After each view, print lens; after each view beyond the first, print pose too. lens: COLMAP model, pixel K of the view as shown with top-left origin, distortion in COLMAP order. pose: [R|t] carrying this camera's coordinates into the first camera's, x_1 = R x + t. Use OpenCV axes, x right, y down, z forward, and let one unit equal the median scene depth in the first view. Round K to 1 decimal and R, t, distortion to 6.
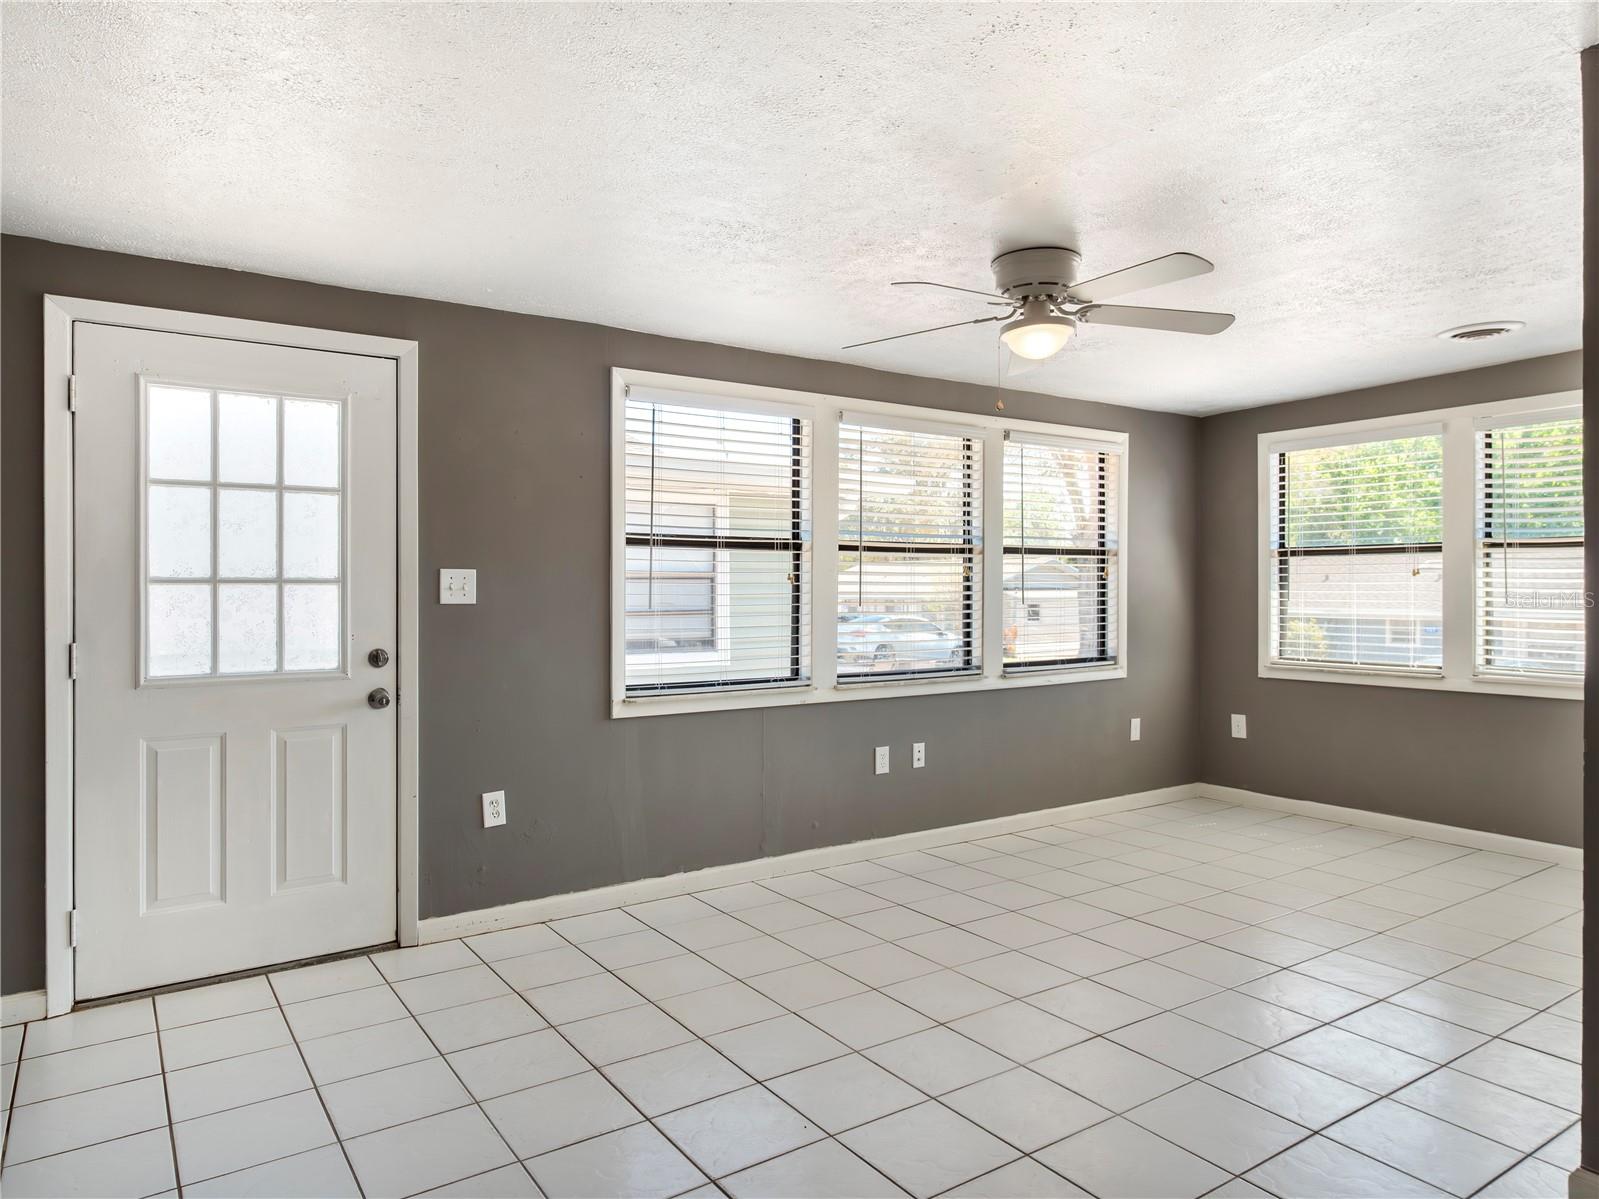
lens RADIAL K [[1027.5, 0, 793.9], [0, 1027.5, 595.2], [0, 0, 1]] dist [0.003527, 0.002767]
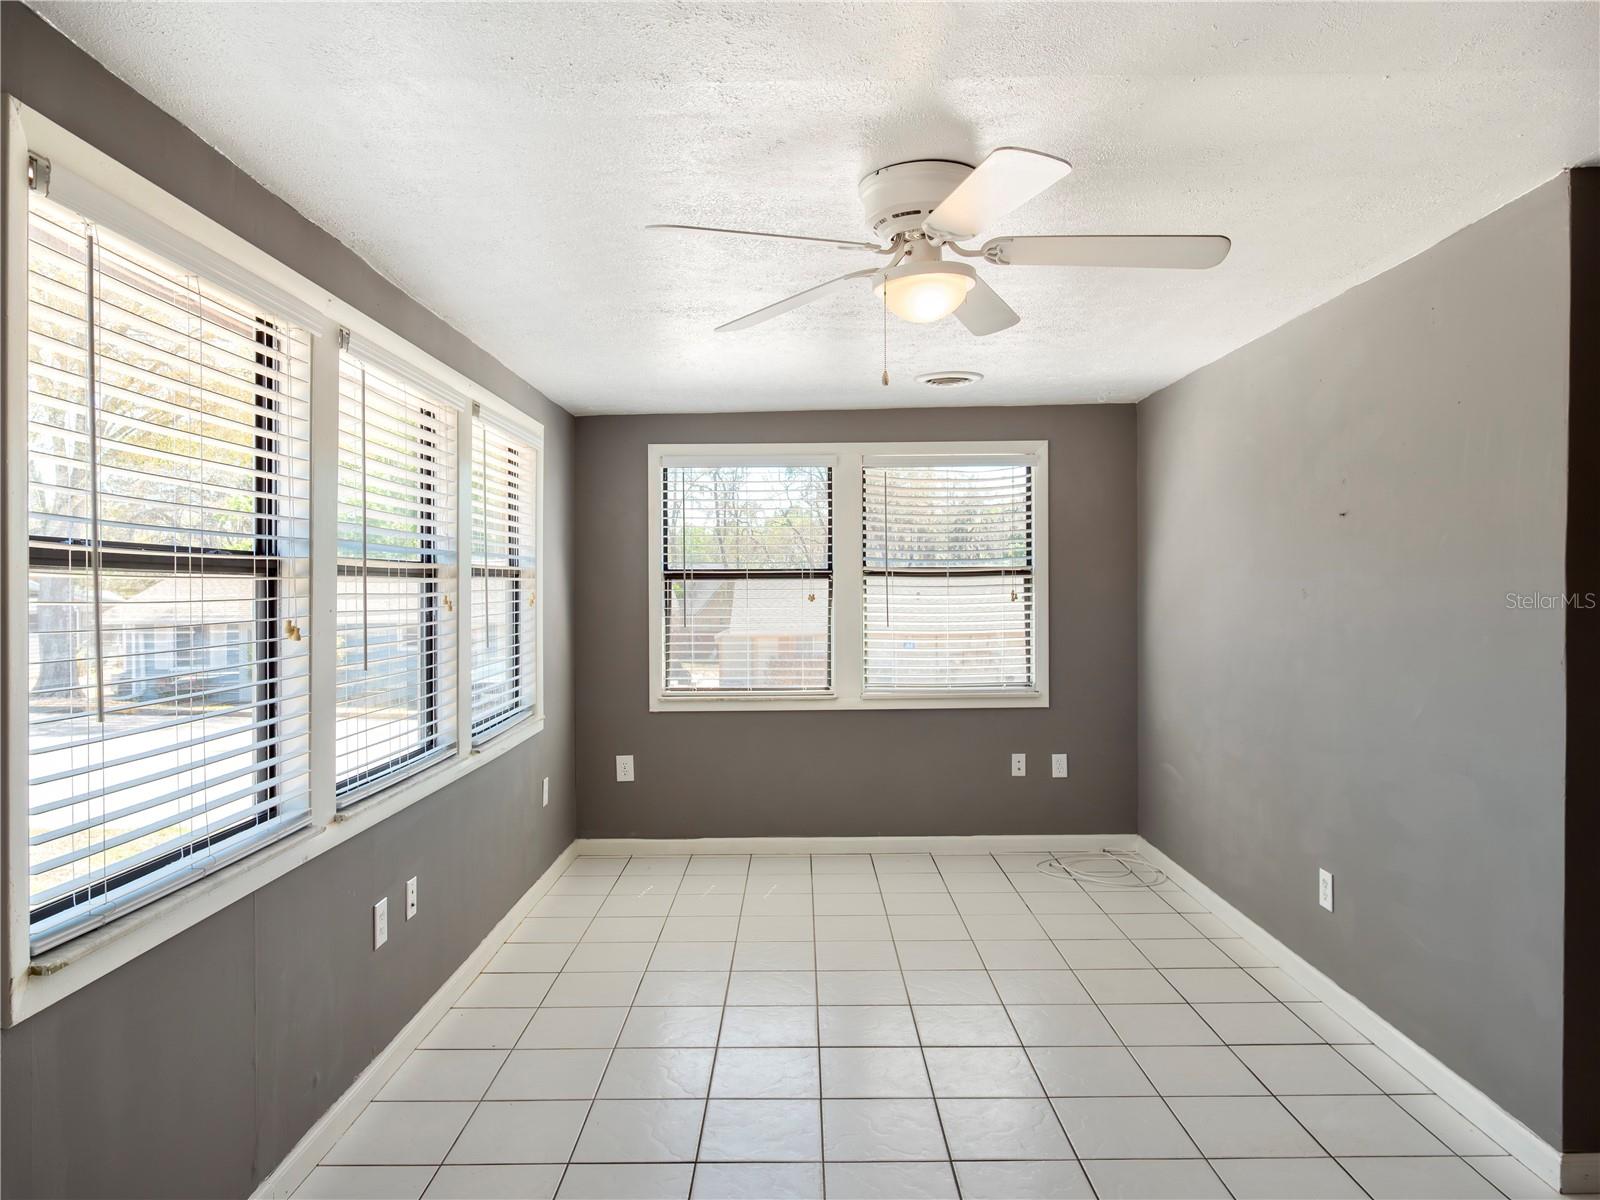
lens RADIAL K [[1028.2, 0, 799.8], [0, 1028.2, 604.6], [0, 0, 1]] dist [0.003527, 0.002767]
pose [[0.572444, -0.016075, 0.819786, -0.349679], [0.011377, 0.999867, 0.011662, -0.039146], [-0.819865, 0.002651, 0.572551, 0.594005]]
